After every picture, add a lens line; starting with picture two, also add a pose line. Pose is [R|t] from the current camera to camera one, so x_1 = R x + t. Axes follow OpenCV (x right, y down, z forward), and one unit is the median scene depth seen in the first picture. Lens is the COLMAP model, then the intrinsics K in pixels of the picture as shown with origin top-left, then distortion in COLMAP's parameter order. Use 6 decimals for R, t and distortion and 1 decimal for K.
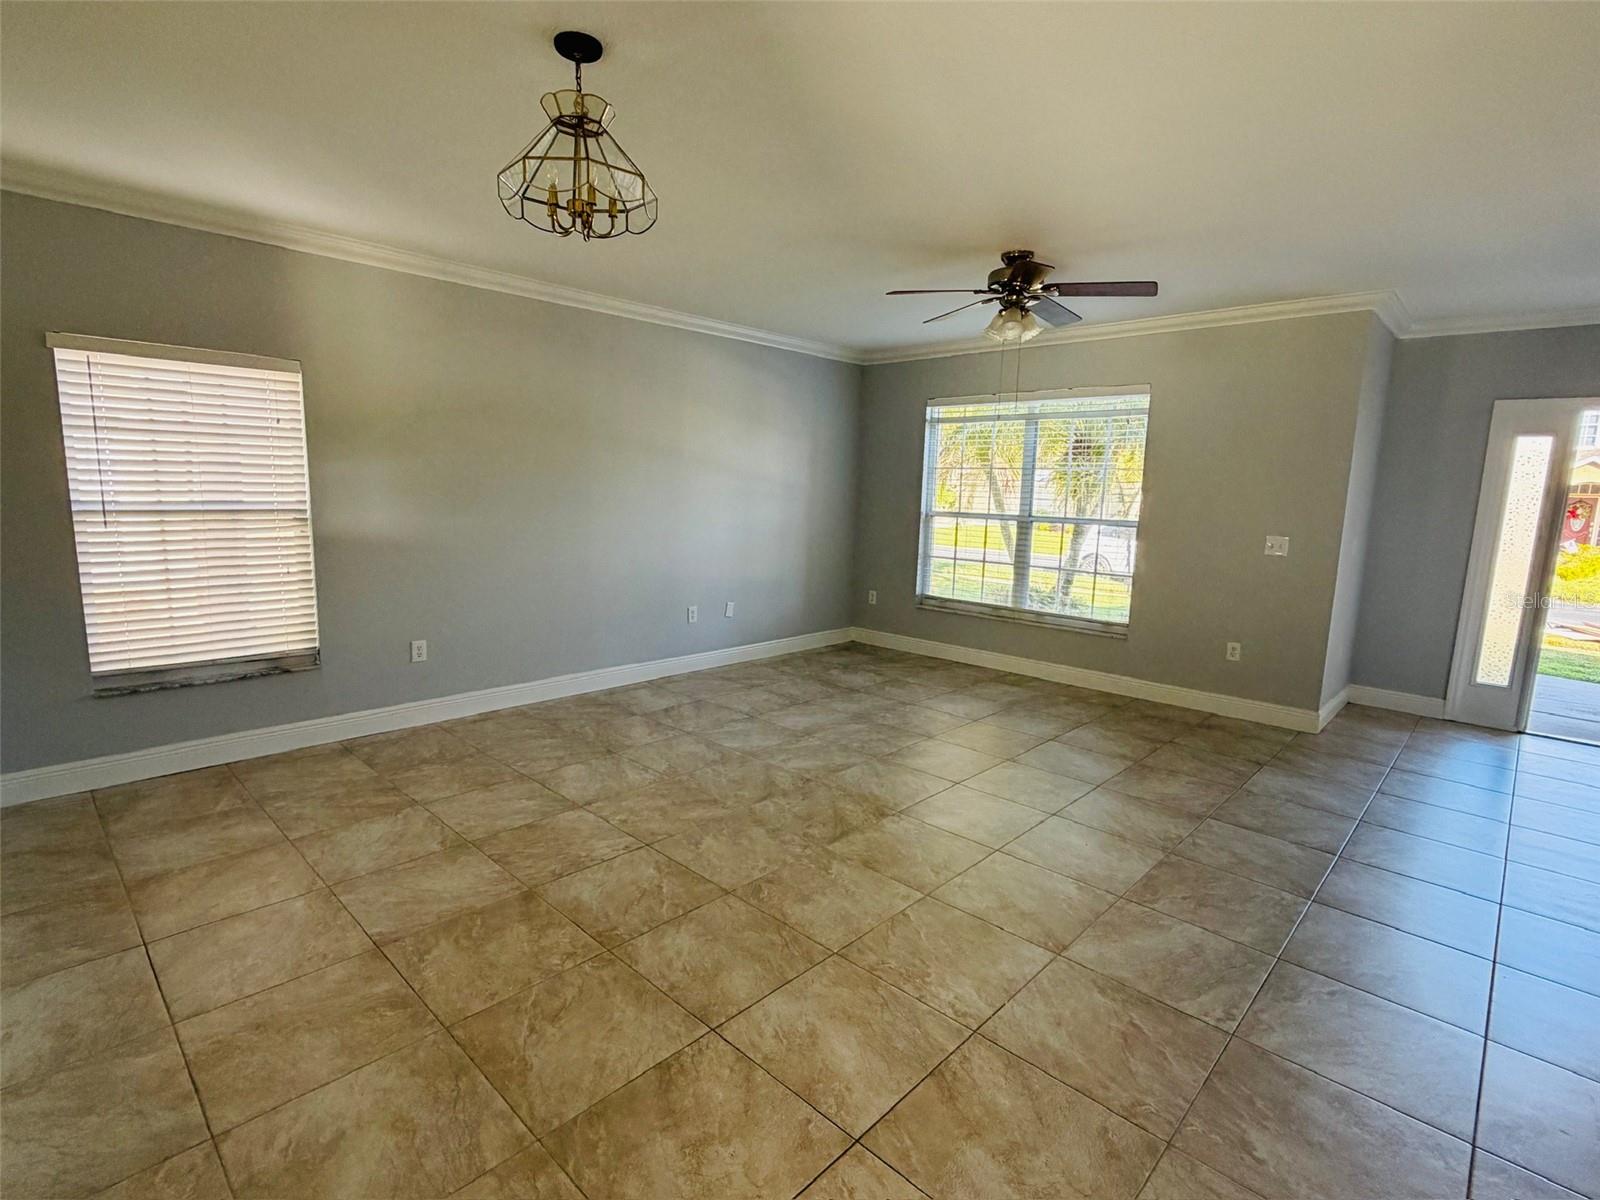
lens RADIAL K [[778.7, 0, 797.3], [0, 778.7, 594.6], [0, 0, 1]] dist [-0.002650, -0.001532]
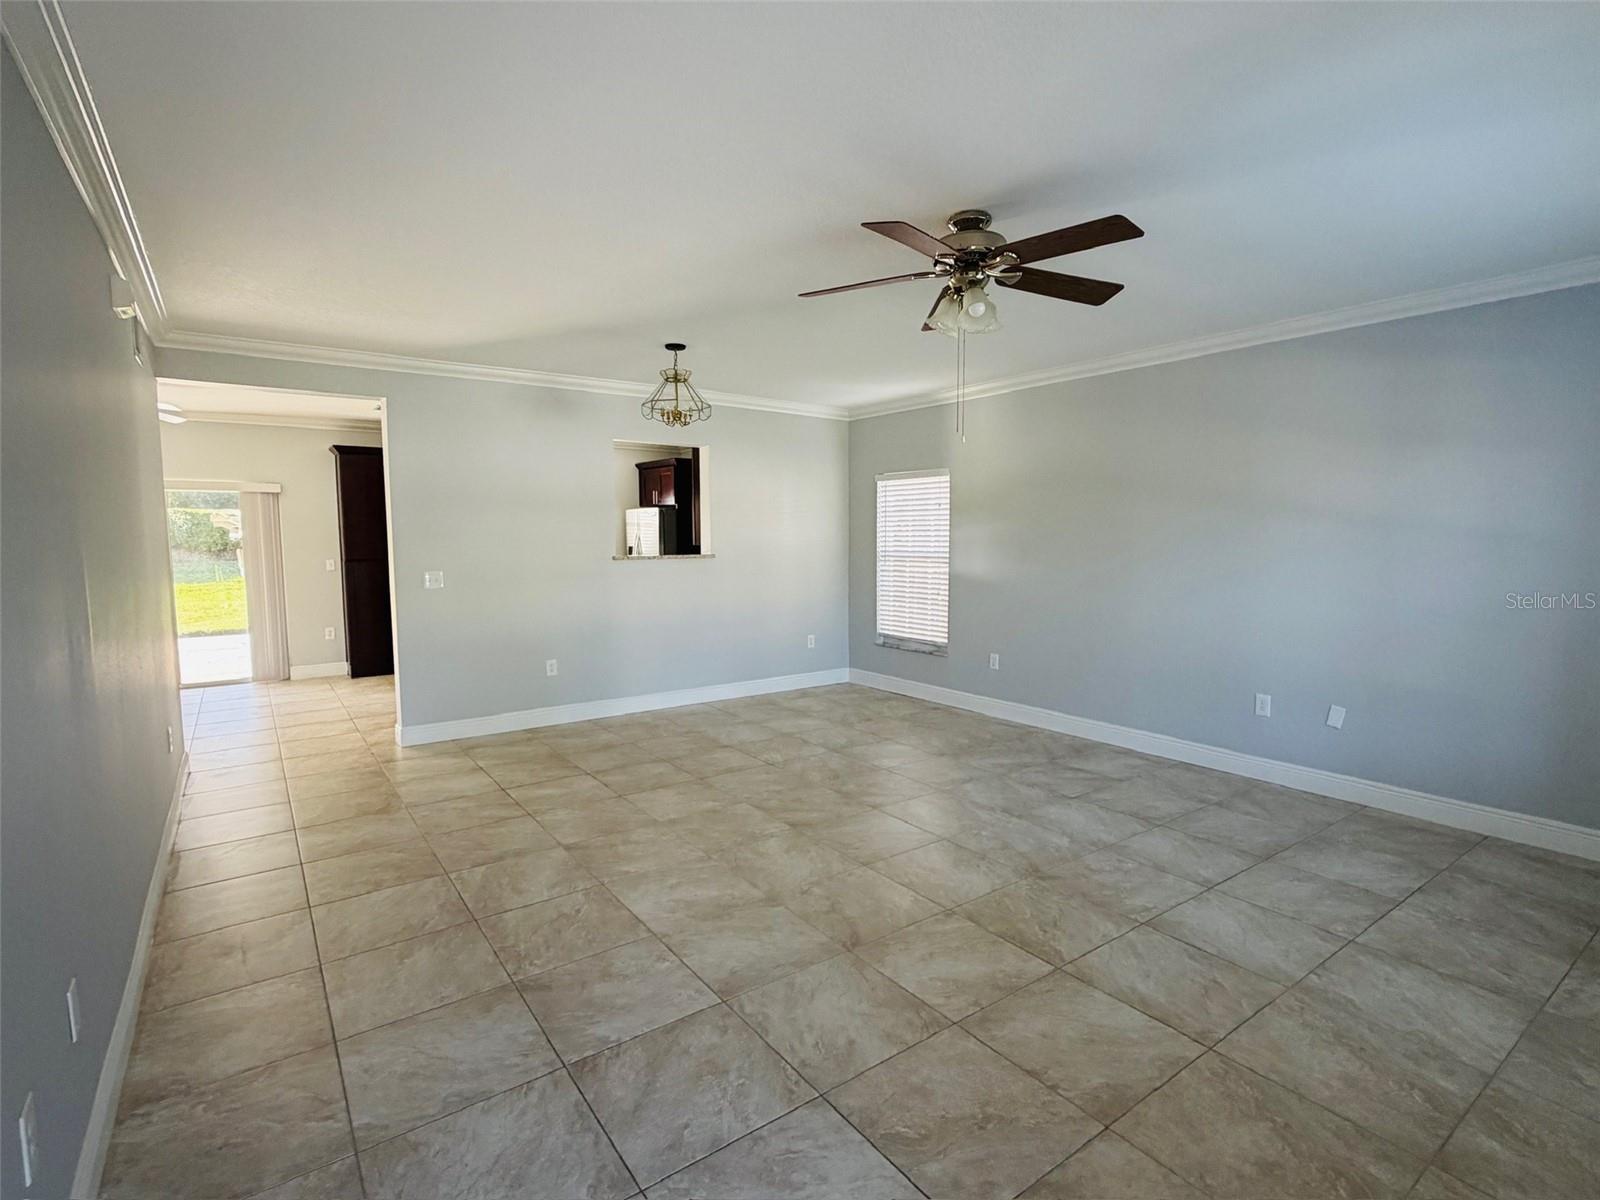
lens RADIAL K [[778.7, 0, 798.4], [0, 778.7, 607.6], [0, 0, 1]] dist [-0.002650, -0.001532]
pose [[-0.187497, 0.065489, -0.980080, 1.018682], [-0.140725, 0.985691, 0.092786, -0.111221], [0.972132, 0.155319, -0.175598, 0.990659]]
